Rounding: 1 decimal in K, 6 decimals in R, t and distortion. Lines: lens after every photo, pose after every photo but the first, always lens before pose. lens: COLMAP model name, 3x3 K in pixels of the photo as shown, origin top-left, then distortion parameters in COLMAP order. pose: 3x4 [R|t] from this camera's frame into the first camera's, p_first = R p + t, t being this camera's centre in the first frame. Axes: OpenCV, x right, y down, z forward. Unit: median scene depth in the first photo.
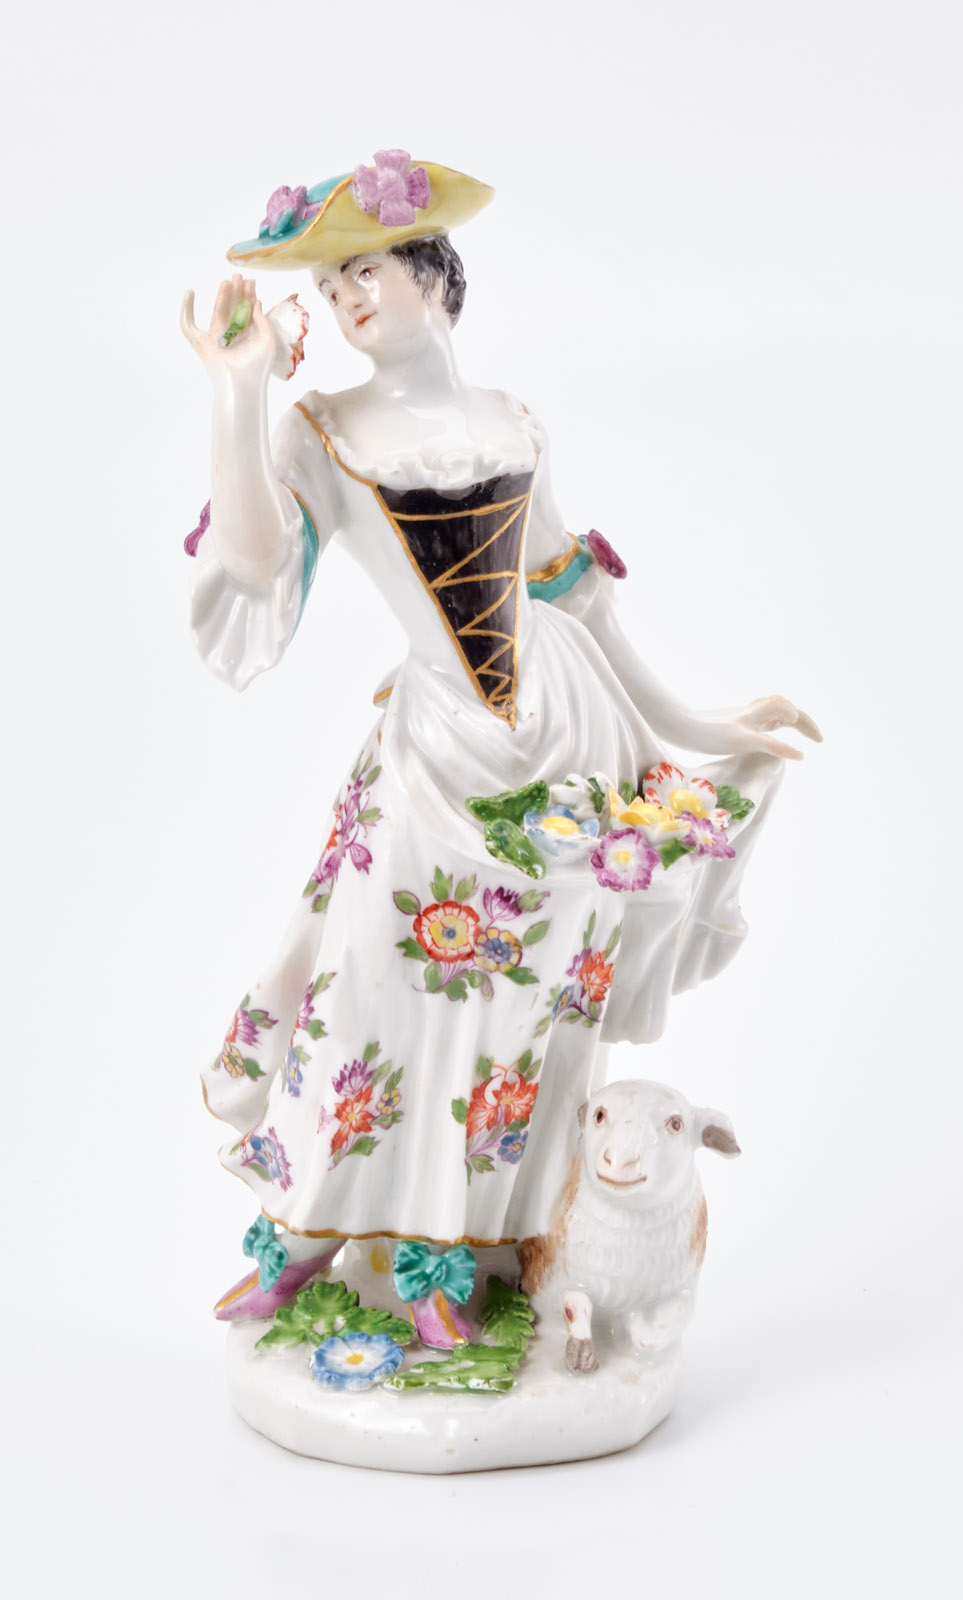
lens RADIAL K [[2982.8, 0, 481.5], [0, 2982.8, 800.0], [0, 0, 1]] dist [-0.056412, -0.157939]
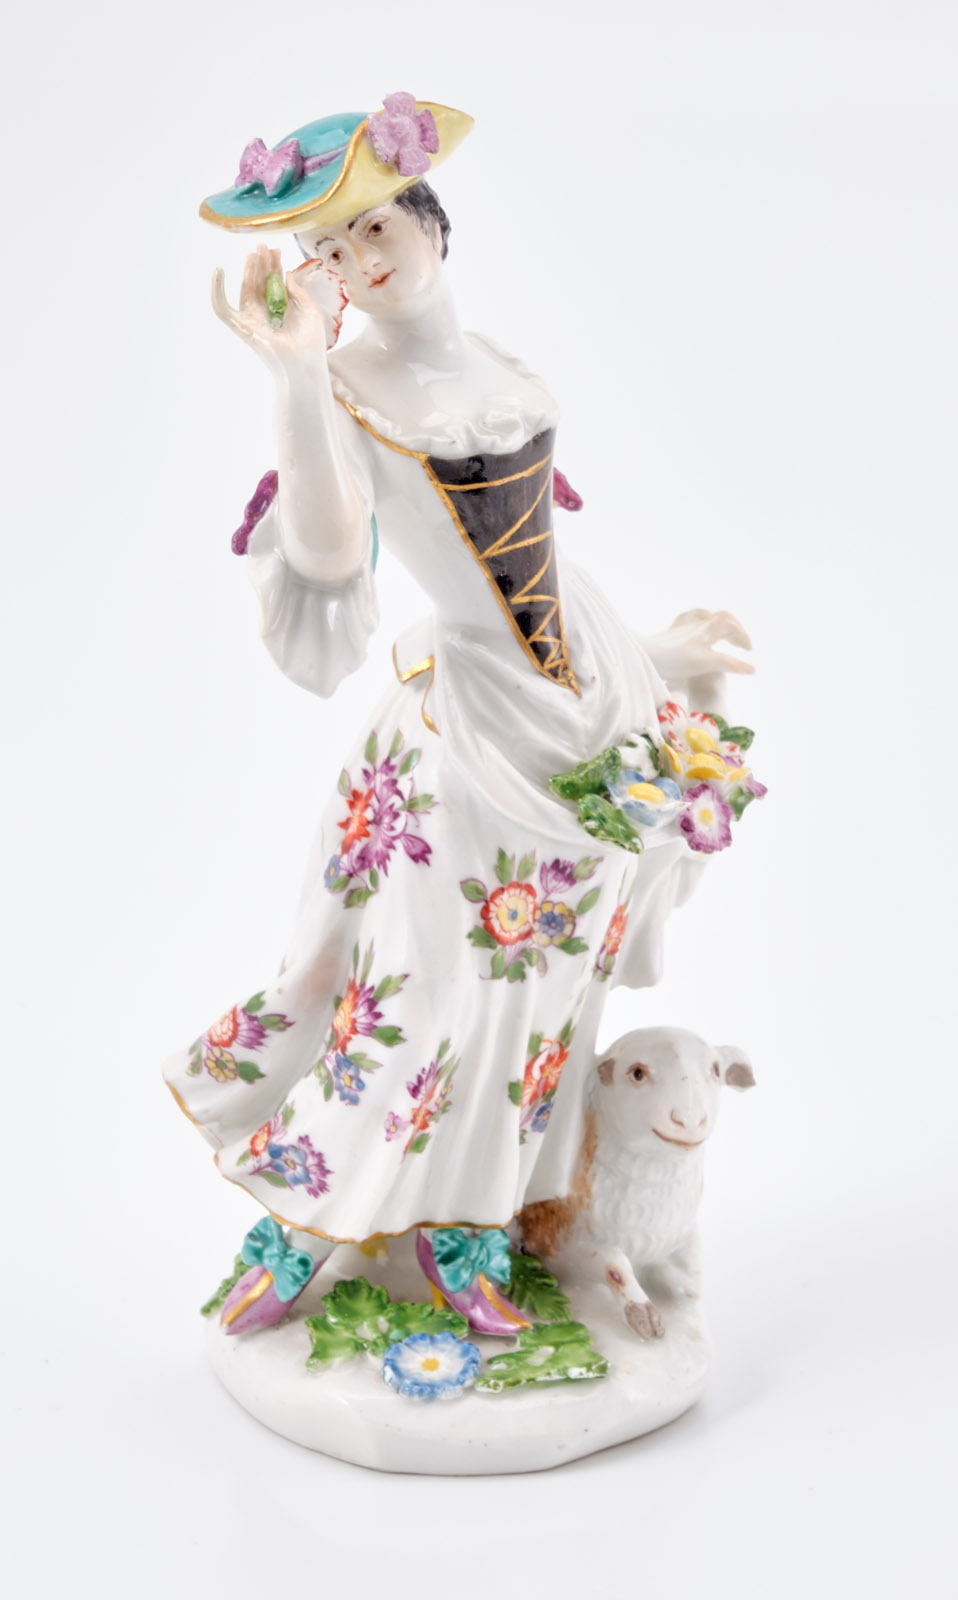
lens RADIAL K [[2982.8, 0, 479.0], [0, 2982.8, 800.0], [0, 0, 1]] dist [-0.056412, -0.157939]
pose [[0.975556, -0.127250, 0.179157, -0.182796], [0.117169, 0.990929, 0.065809, -0.054056], [-0.185906, -0.043208, 0.981617, 0.073648]]
